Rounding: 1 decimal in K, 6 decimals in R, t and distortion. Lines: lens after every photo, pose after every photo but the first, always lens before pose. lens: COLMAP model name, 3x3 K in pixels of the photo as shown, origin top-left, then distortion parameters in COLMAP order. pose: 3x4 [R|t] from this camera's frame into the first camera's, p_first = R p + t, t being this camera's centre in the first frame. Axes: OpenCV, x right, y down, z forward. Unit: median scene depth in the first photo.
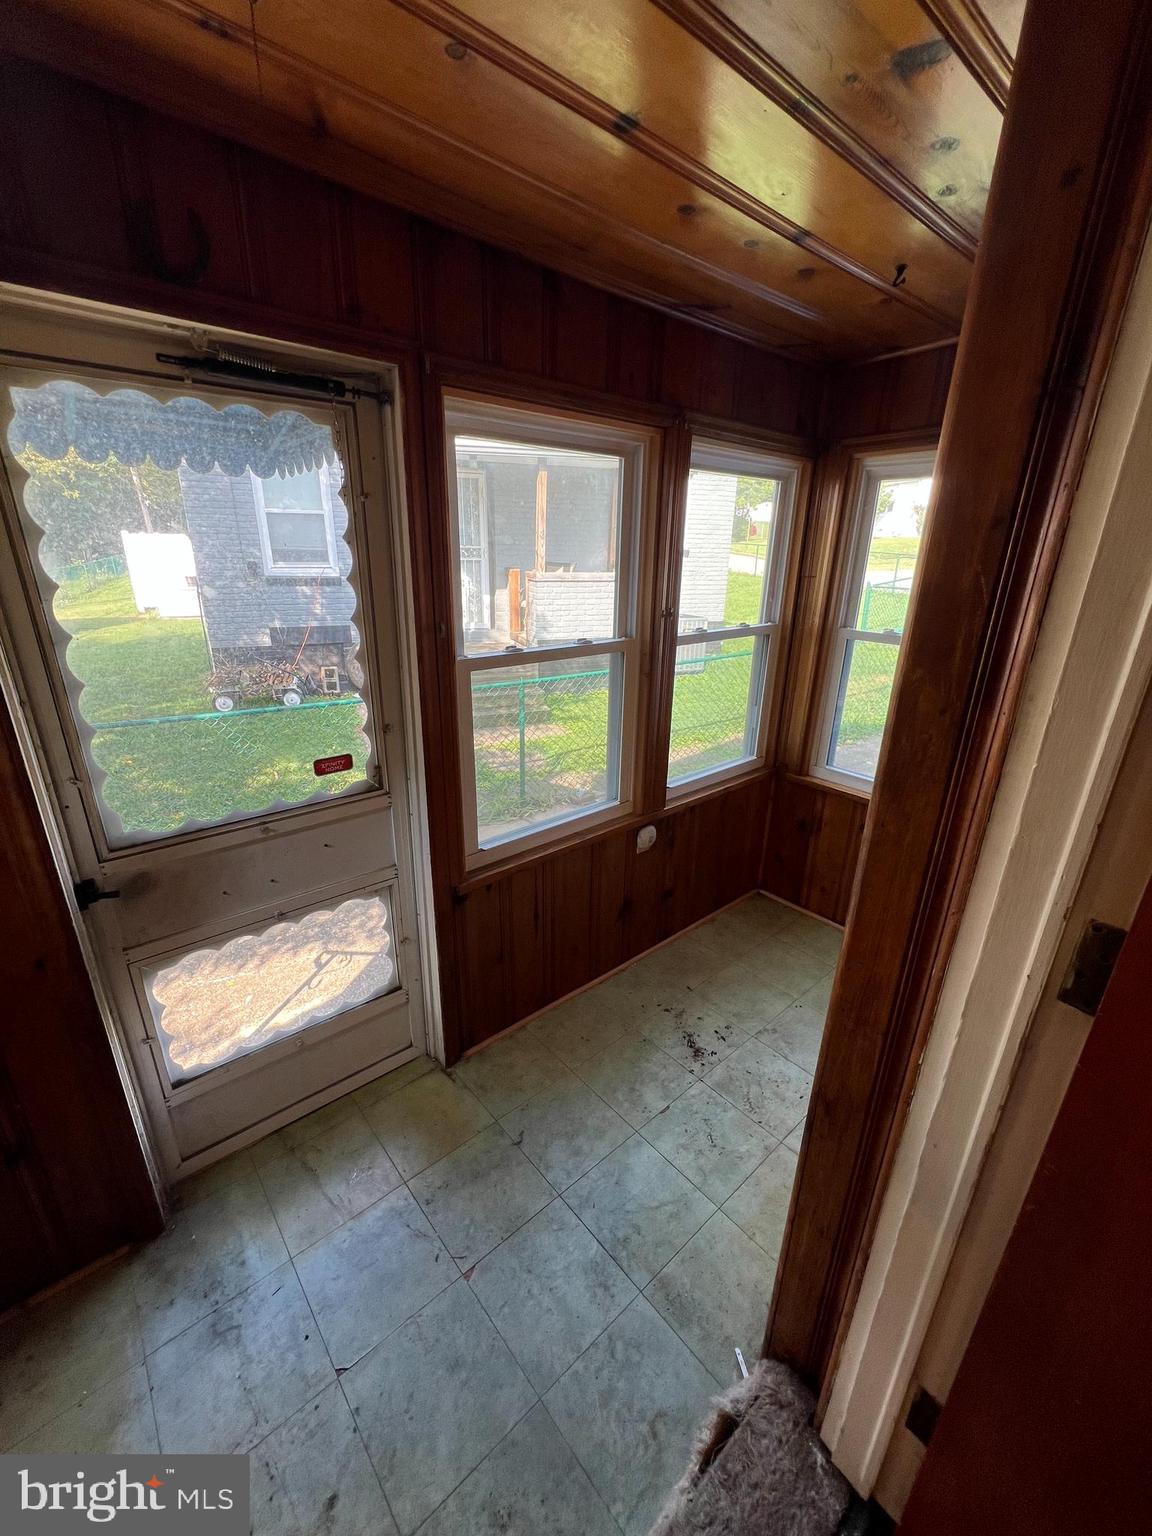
lens RADIAL K [[616.1, 0, 572.7], [0, 616.1, 773.8], [0, 0, 1]] dist [0.001262, 0.000170]
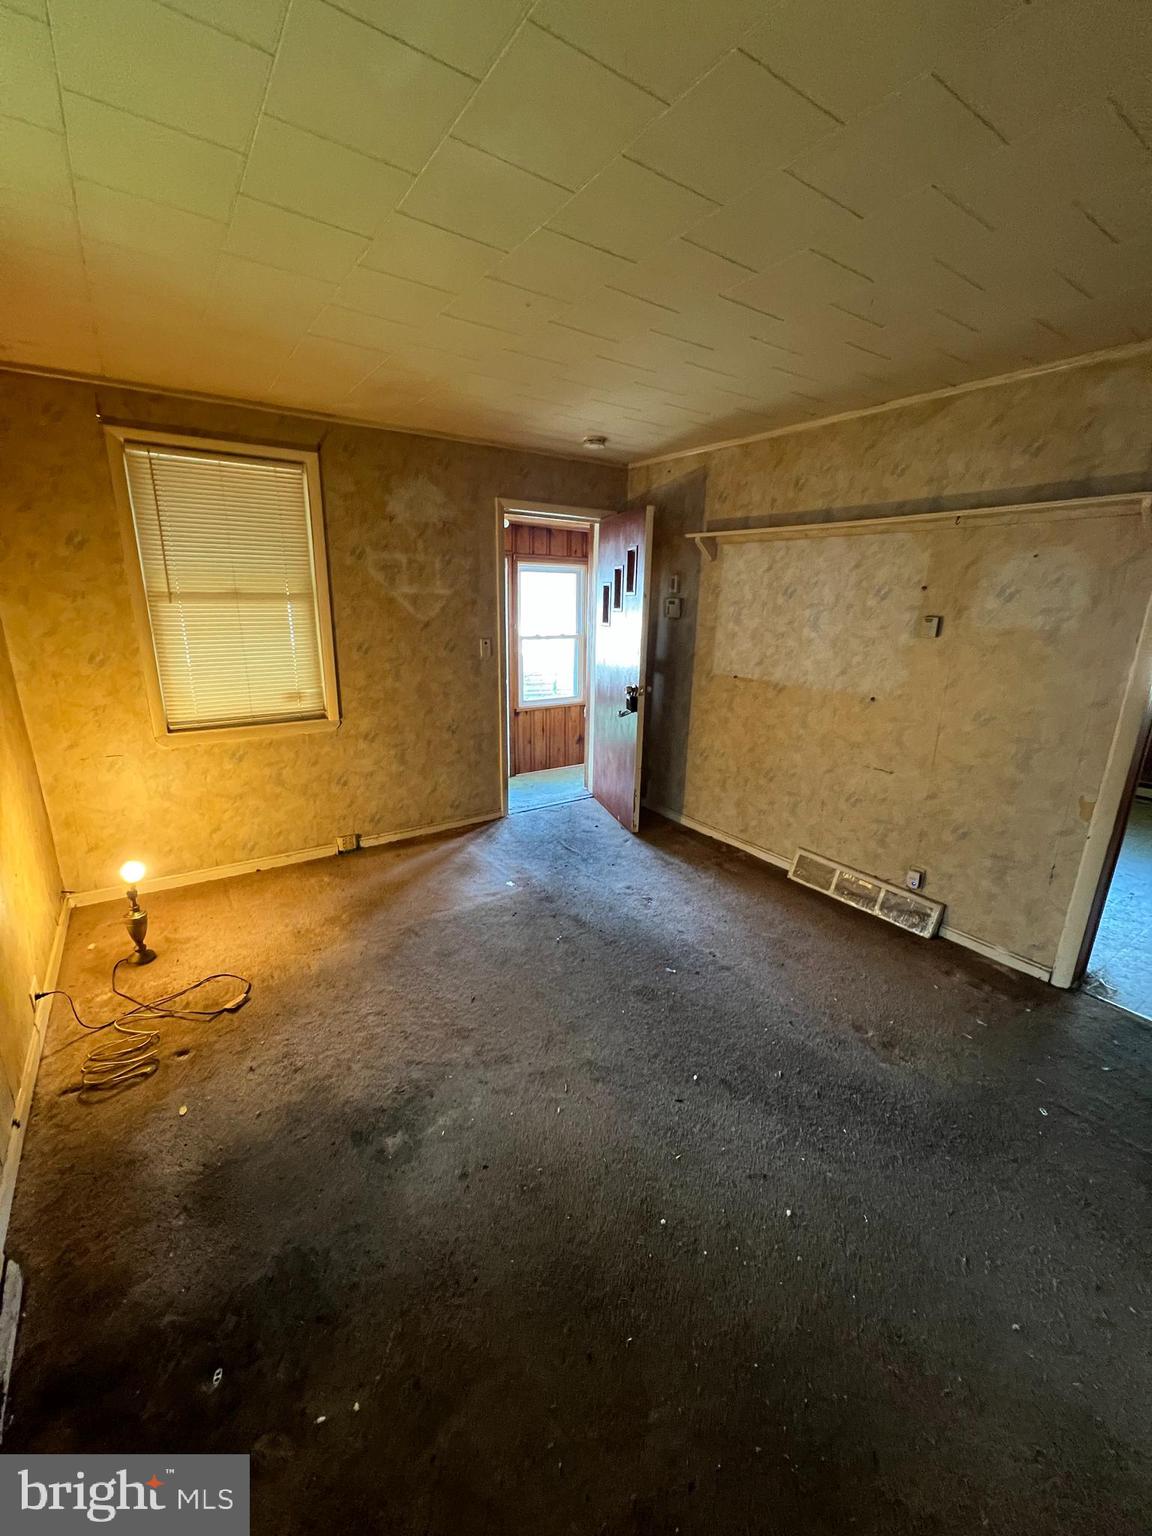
lens RADIAL K [[616.1, 0, 574.3], [0, 616.1, 767.6], [0, 0, 1]] dist [0.001262, 0.000170]
pose [[0.994340, 0.030606, -0.101743, 0.409568], [-0.038106, 0.996633, -0.072603, 0.662066], [0.099178, 0.076069, 0.992158, -1.934592]]
